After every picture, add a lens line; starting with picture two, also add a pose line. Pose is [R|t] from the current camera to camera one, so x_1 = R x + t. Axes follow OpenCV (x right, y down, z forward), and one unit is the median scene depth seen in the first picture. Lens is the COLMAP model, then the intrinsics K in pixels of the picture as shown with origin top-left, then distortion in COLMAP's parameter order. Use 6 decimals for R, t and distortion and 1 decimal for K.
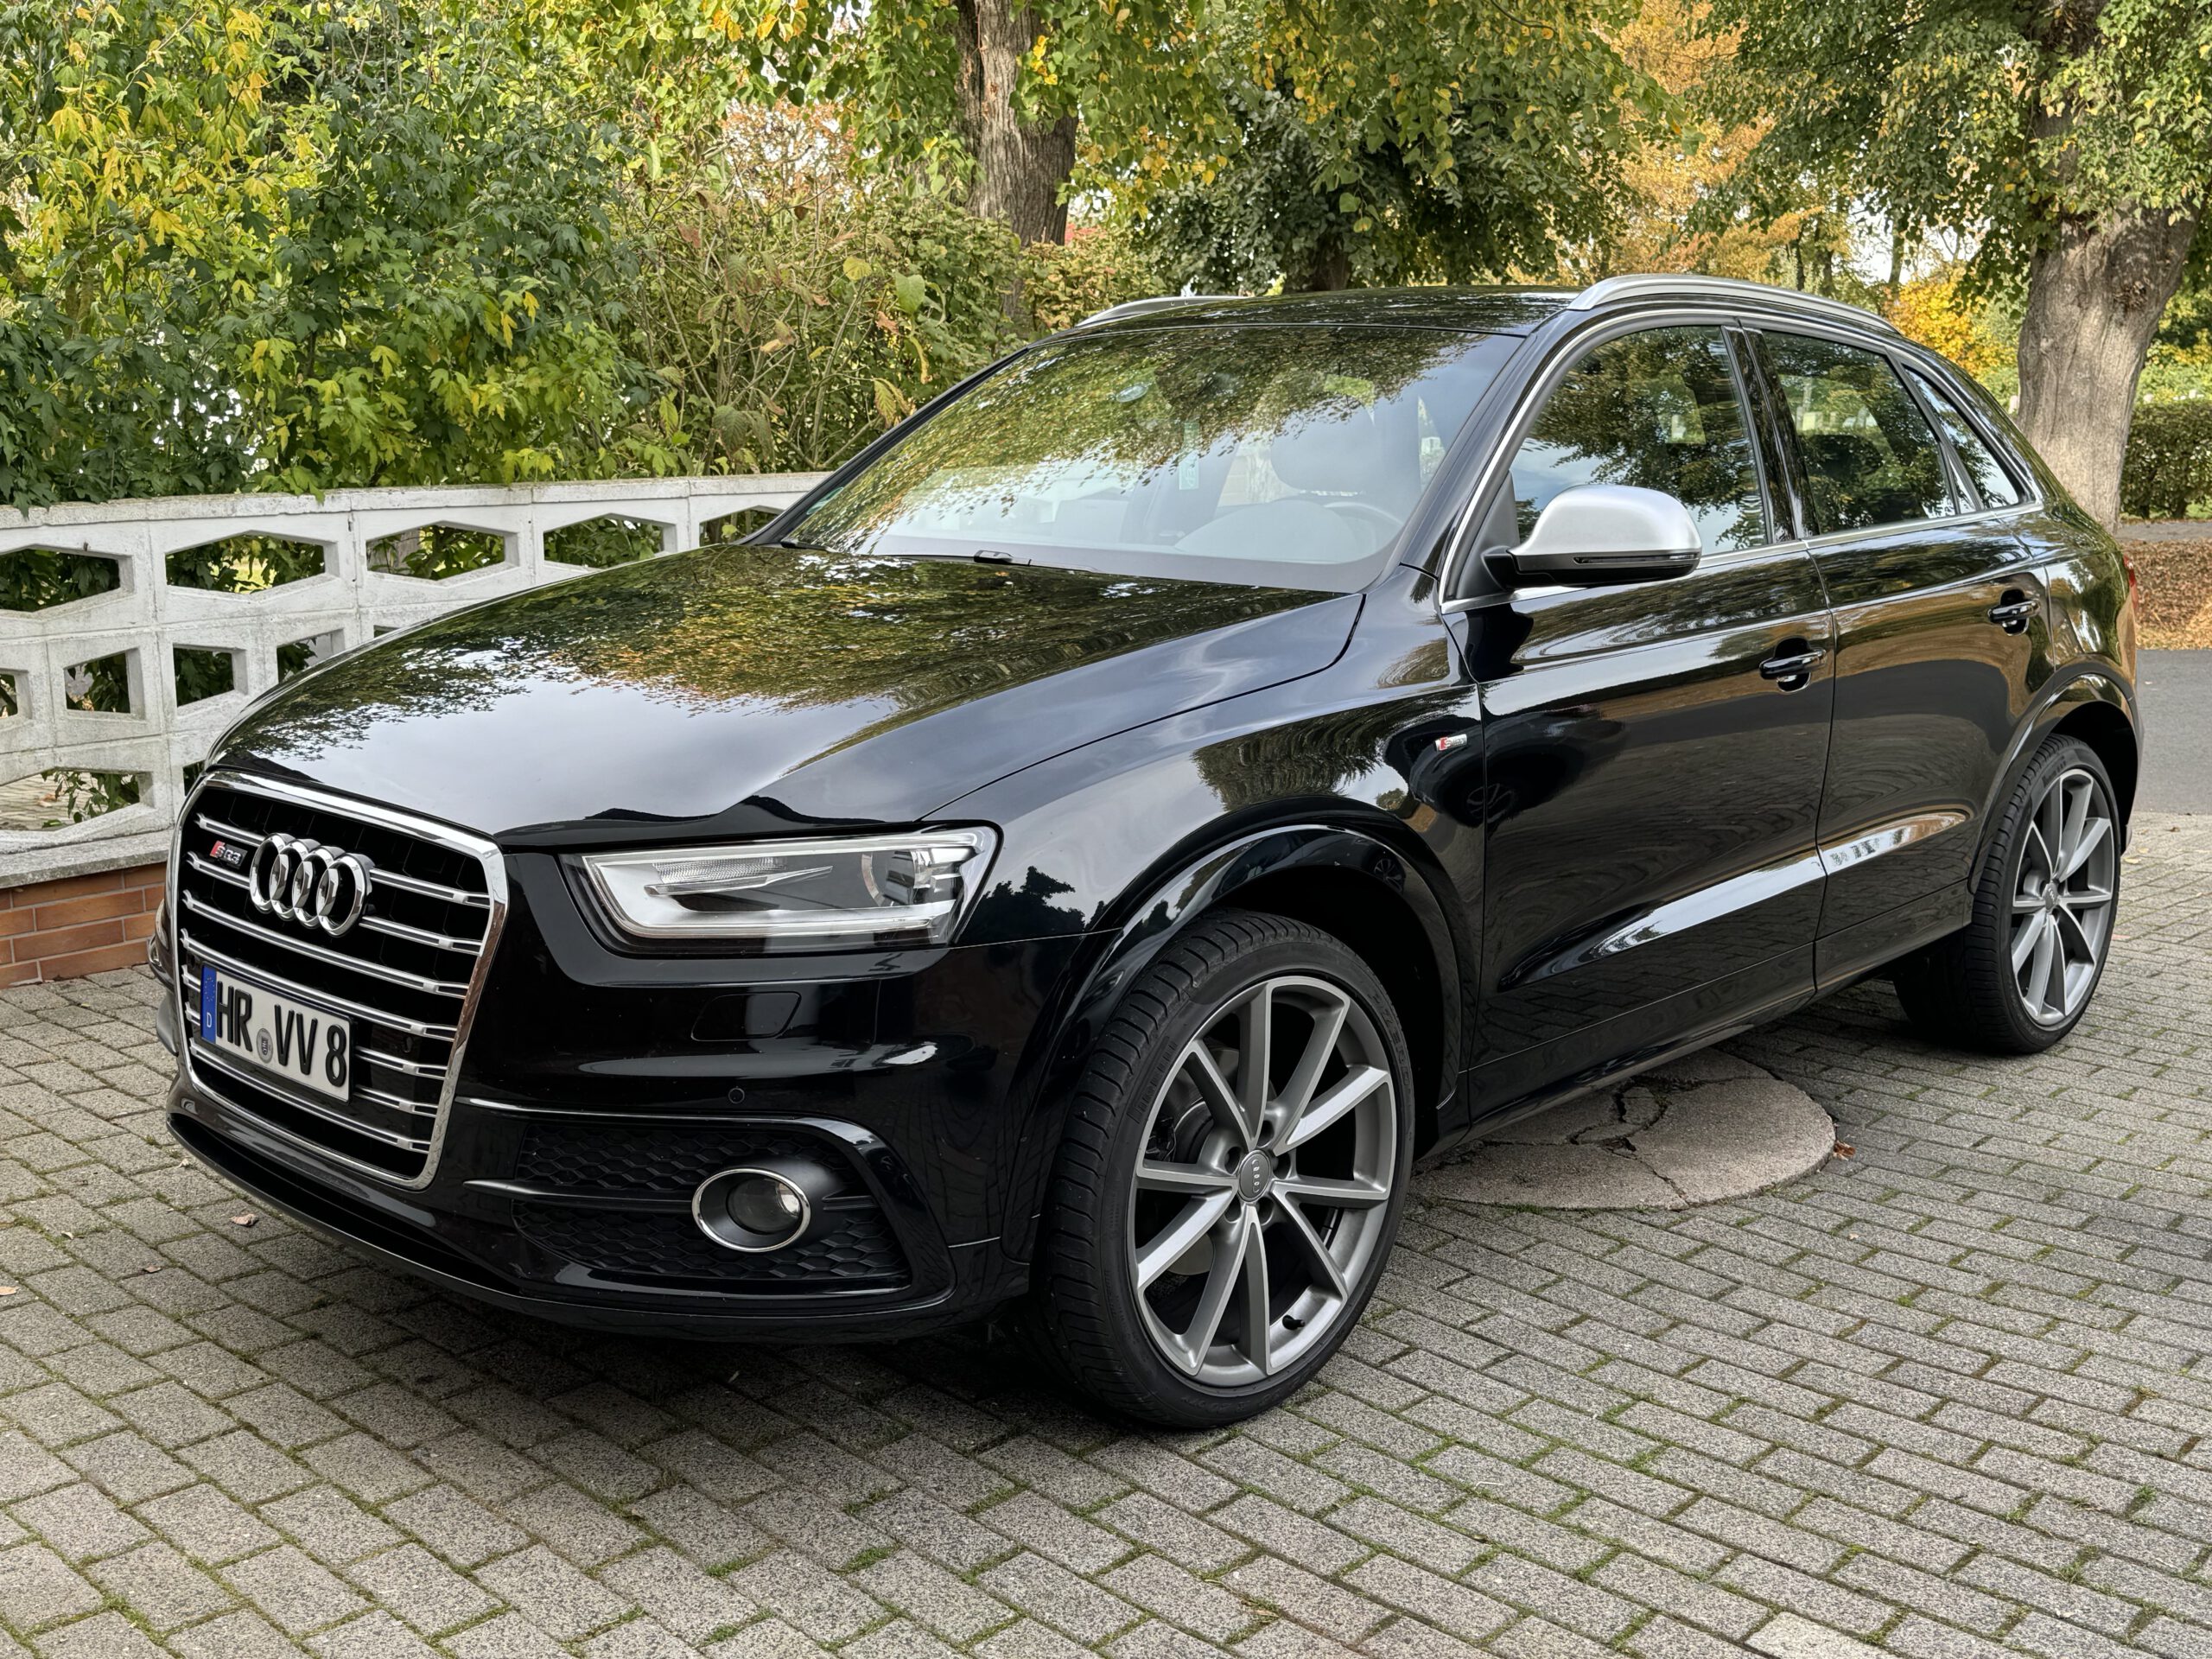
lens RADIAL K [[2254.1, 0, 1093.3], [0, 2254.1, 779.1], [0, 0, 1]] dist [0.089501, -0.218442]
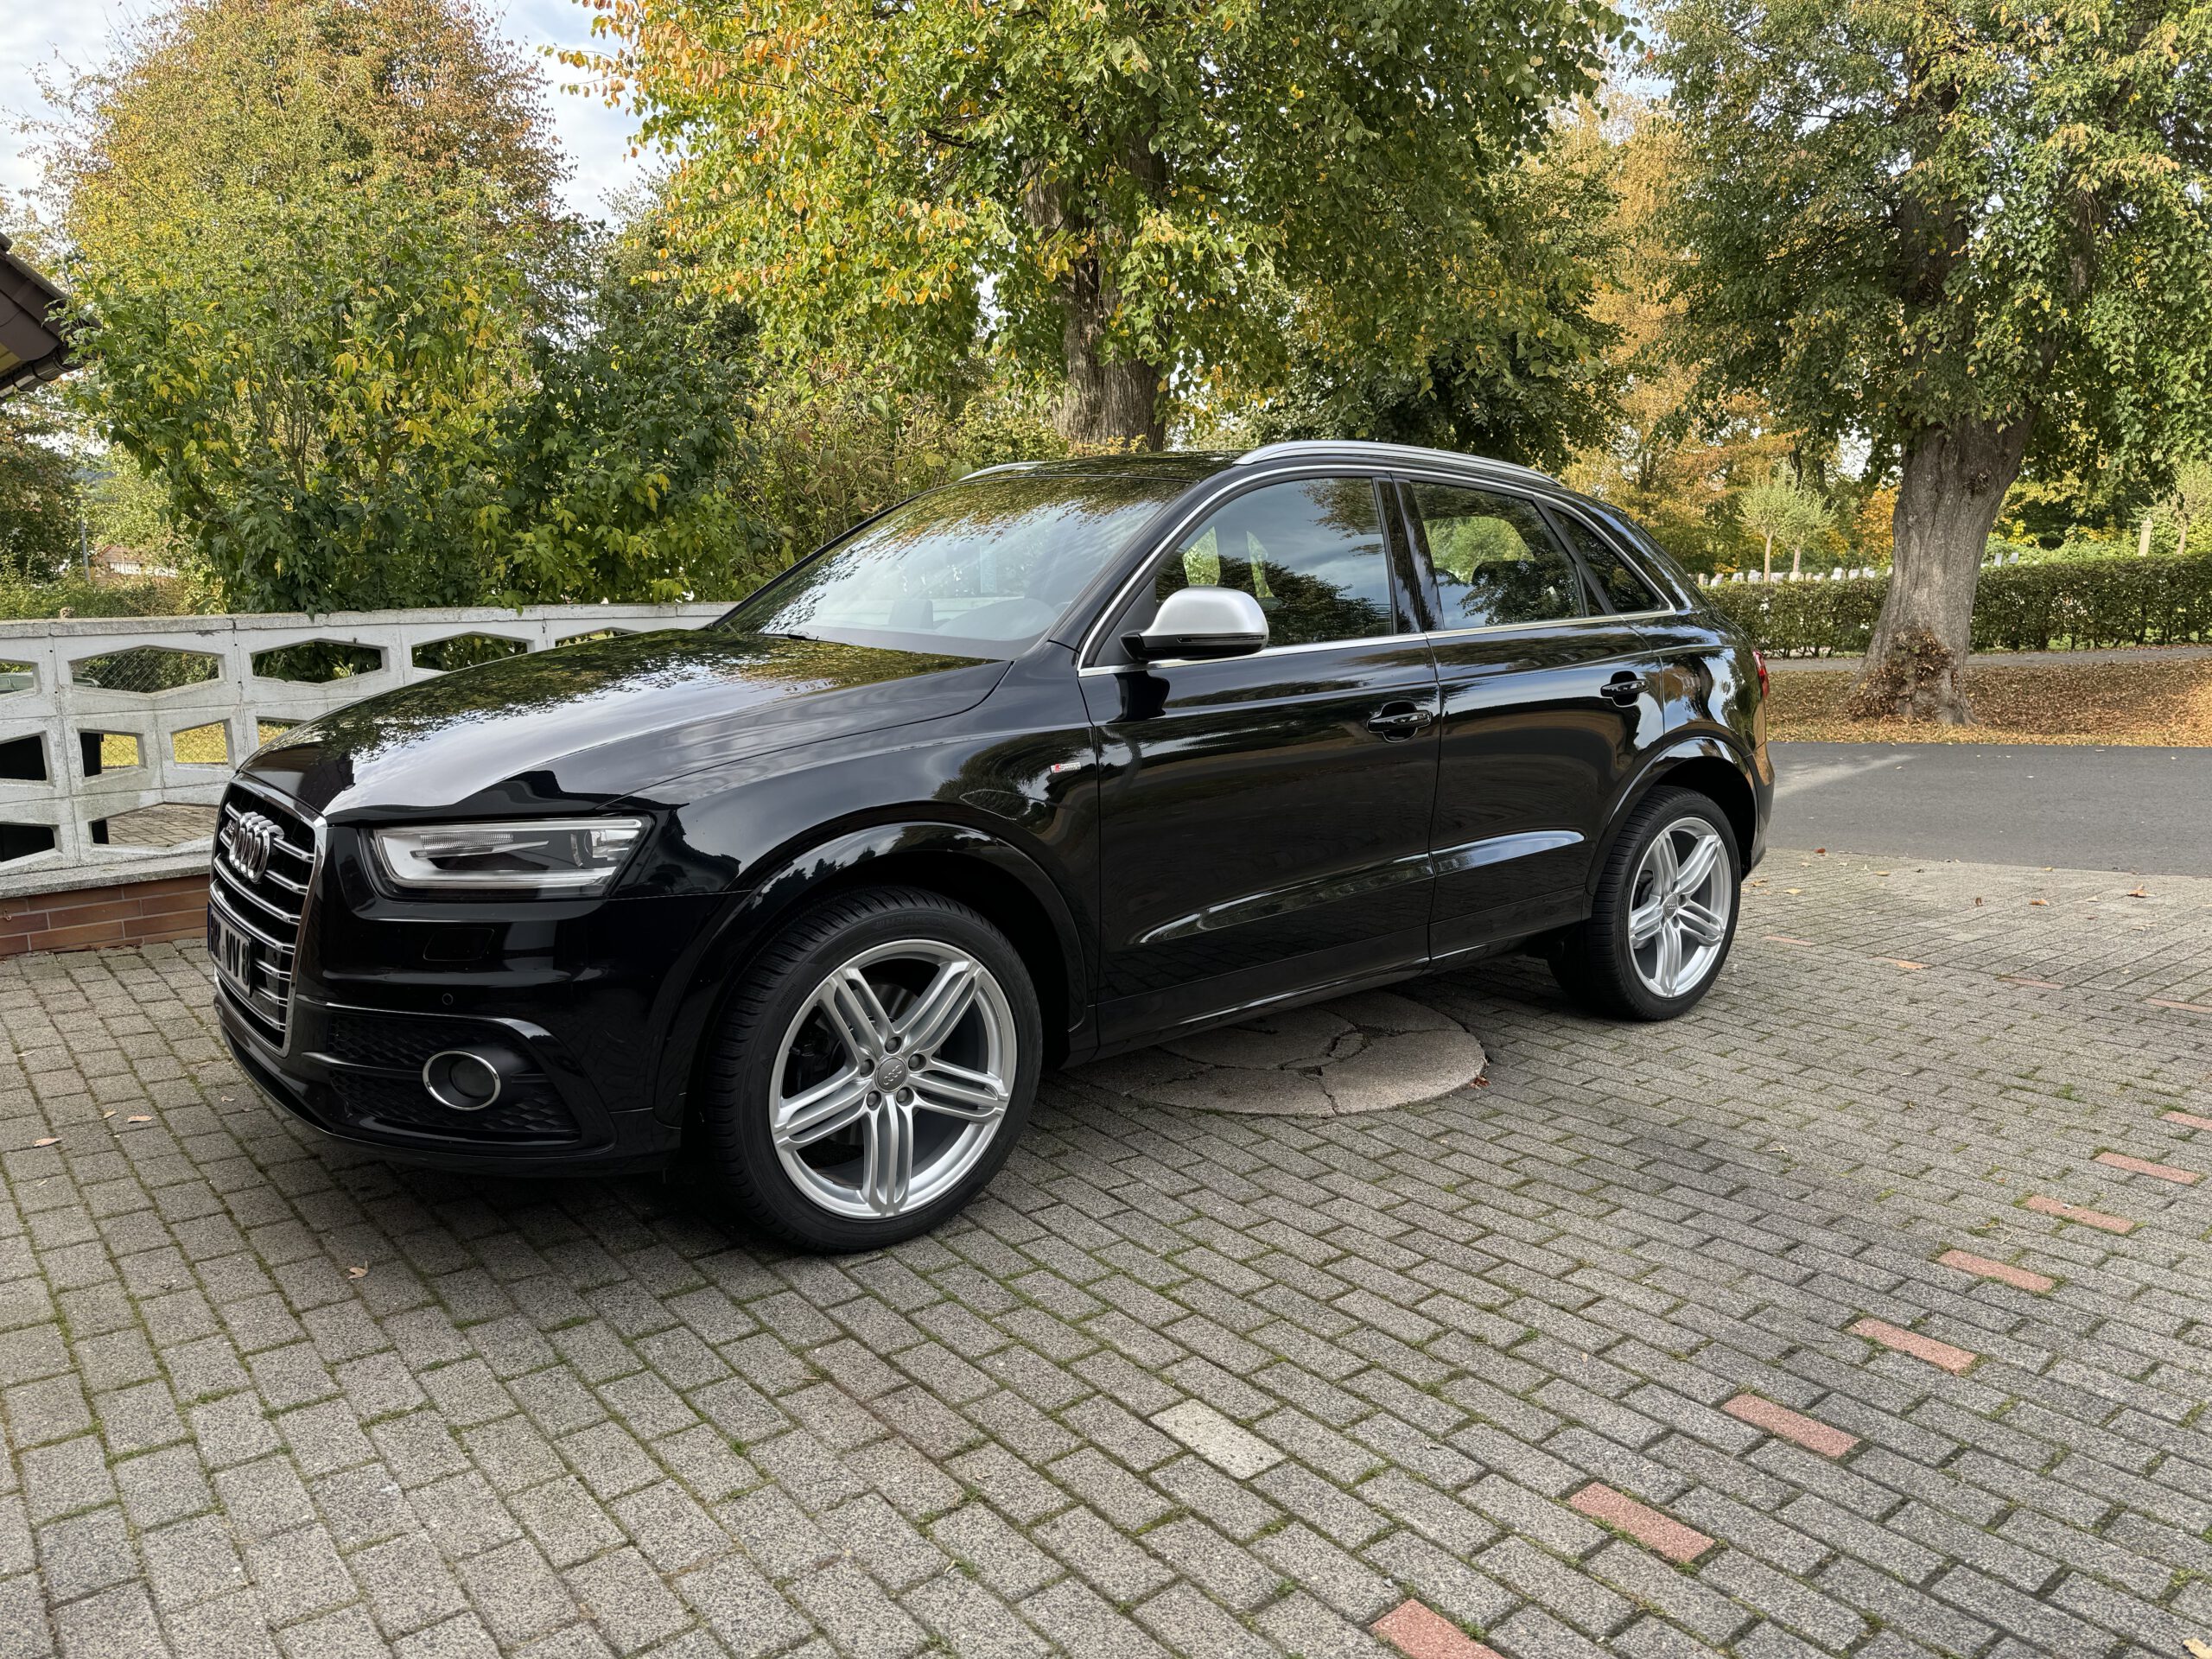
lens RADIAL K [[1539.8, 0, 1106.0], [0, 1539.8, 829.5], [0, 0, 1]] dist [0.071400, -0.113229]
pose [[0.992522, 0.022442, -0.119984, 0.232255], [-0.022138, 0.999747, 0.003866, 0.011310], [0.120040, -0.001181, 0.992768, 0.036947]]
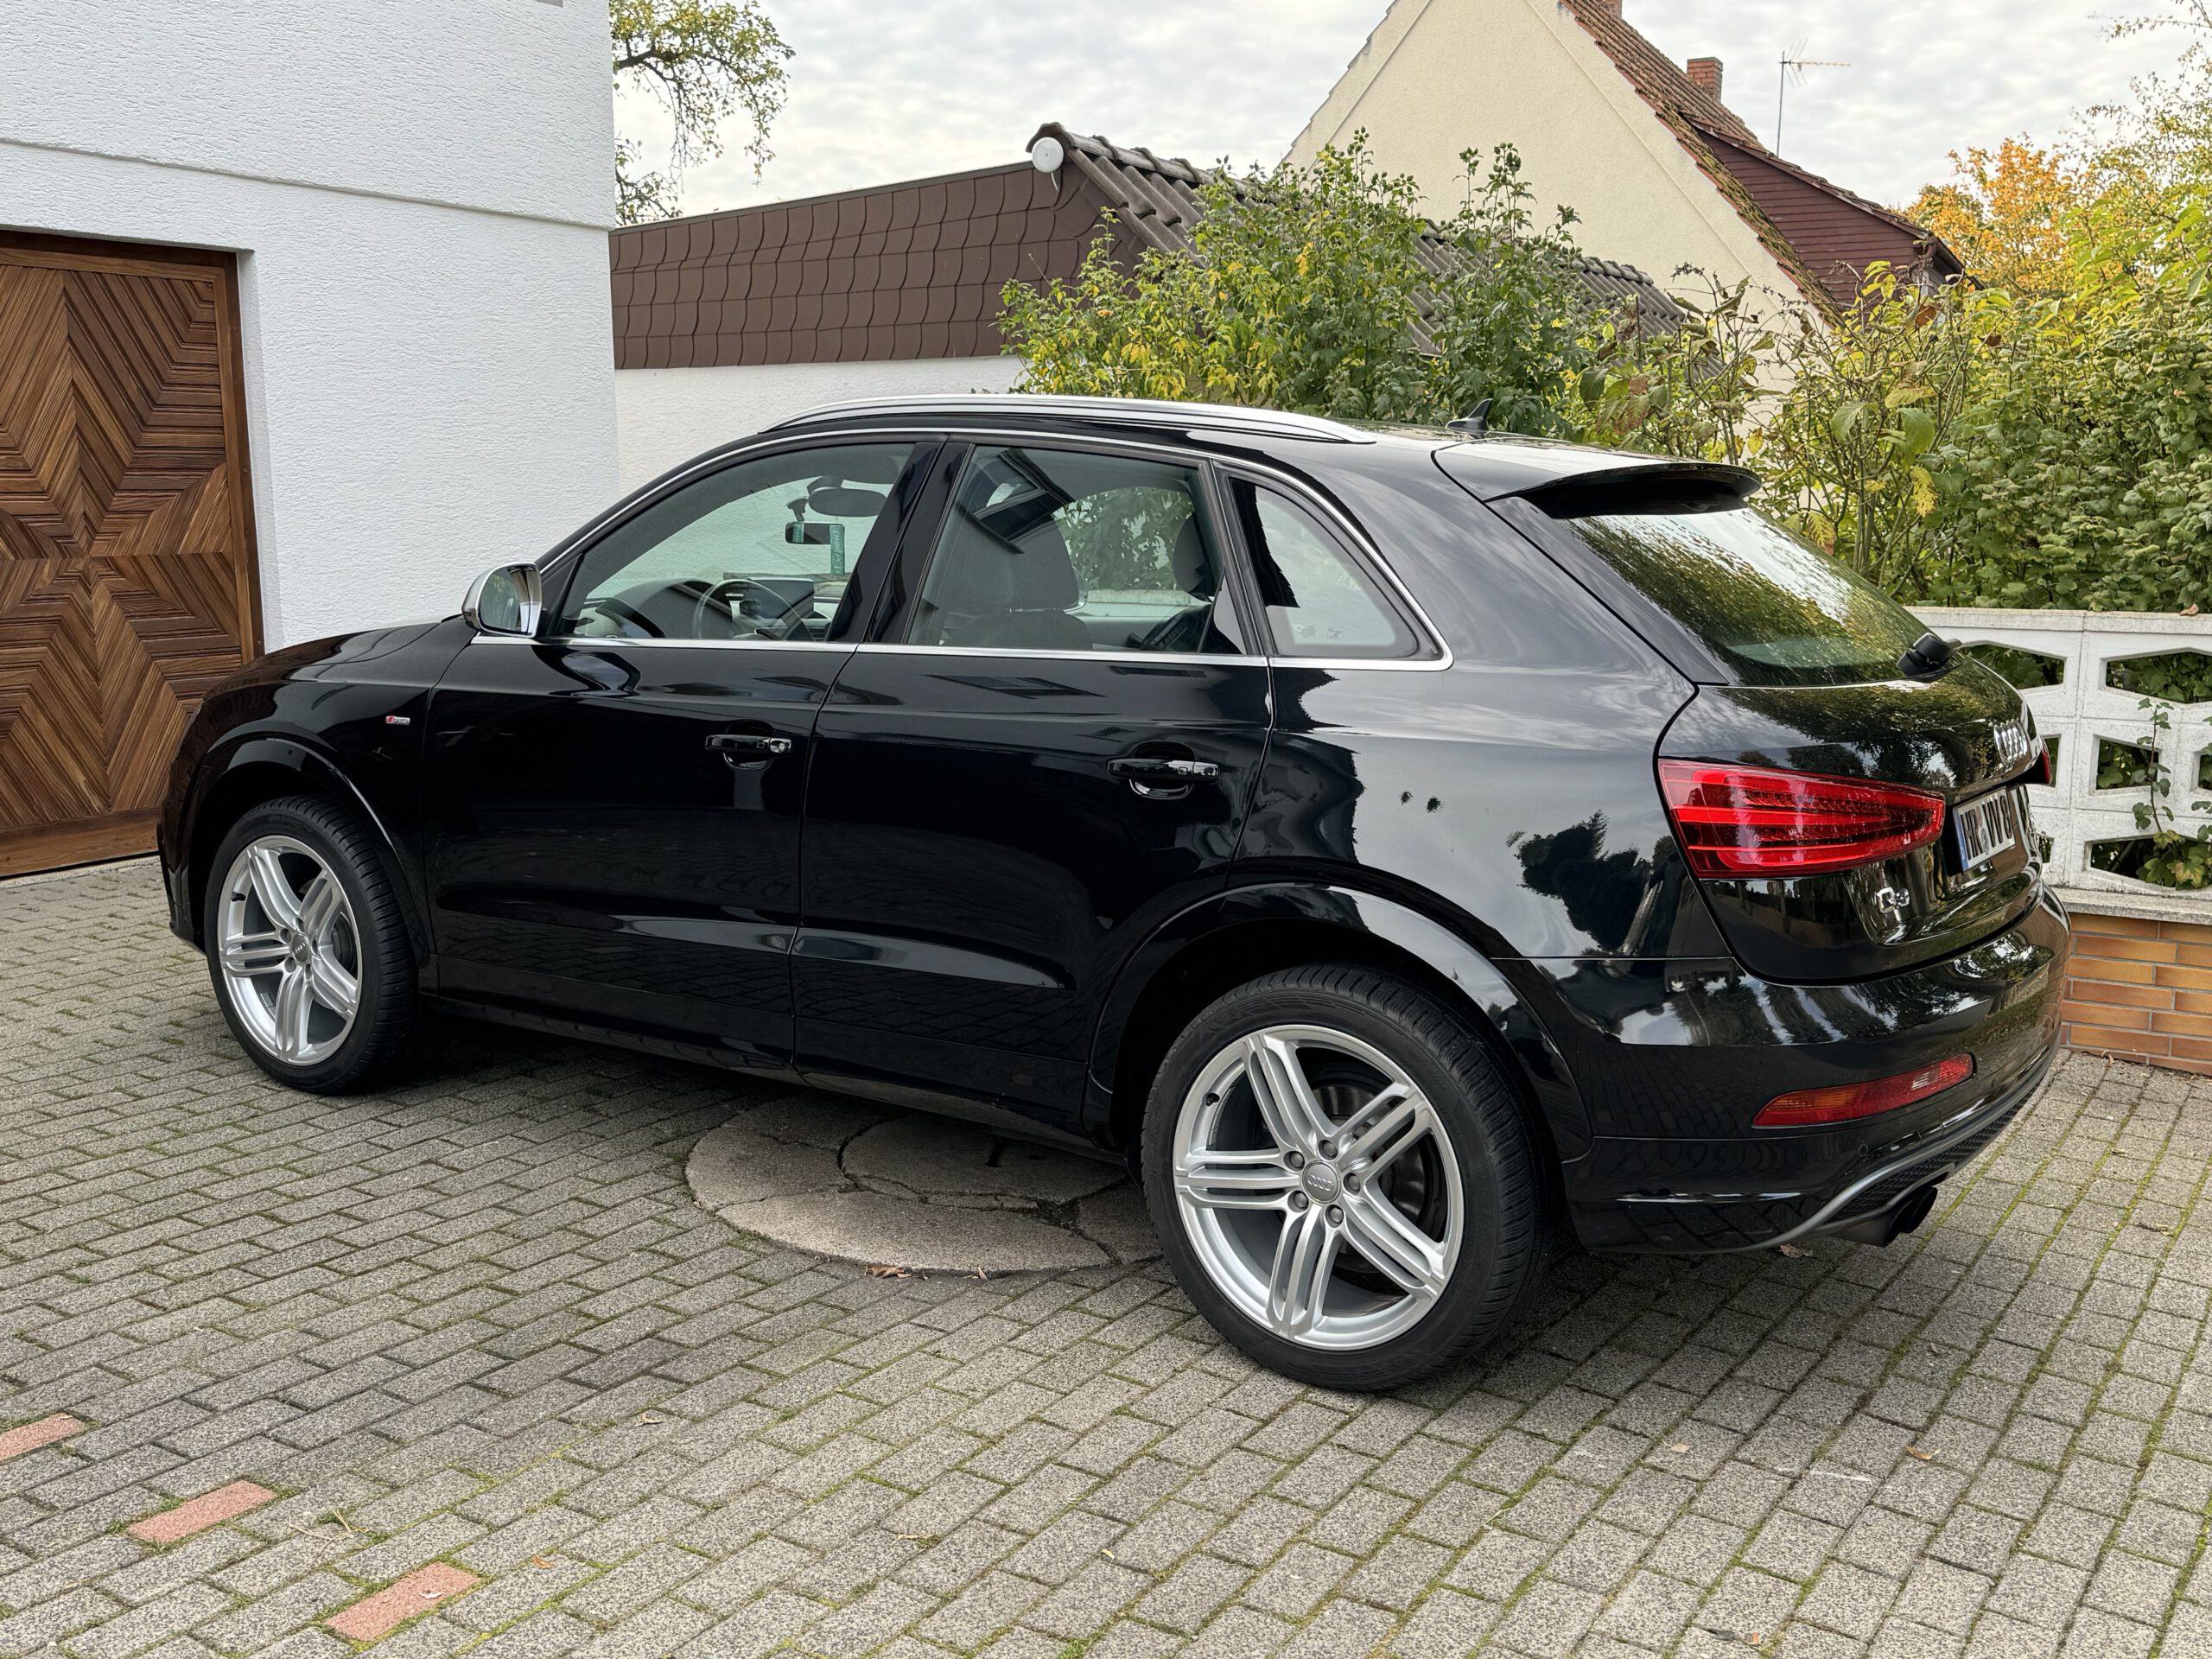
lens RADIAL K [[2112.2, 0, 1135.1], [0, 2112.2, 876.4], [0, 0, 1]] dist [0.173915, -0.308801]
pose [[0.174776, 0.179628, -0.968084, 1.368948], [-0.174099, 0.973363, 0.149176, -0.190014], [0.969094, 0.142470, 0.201394, 0.976997]]
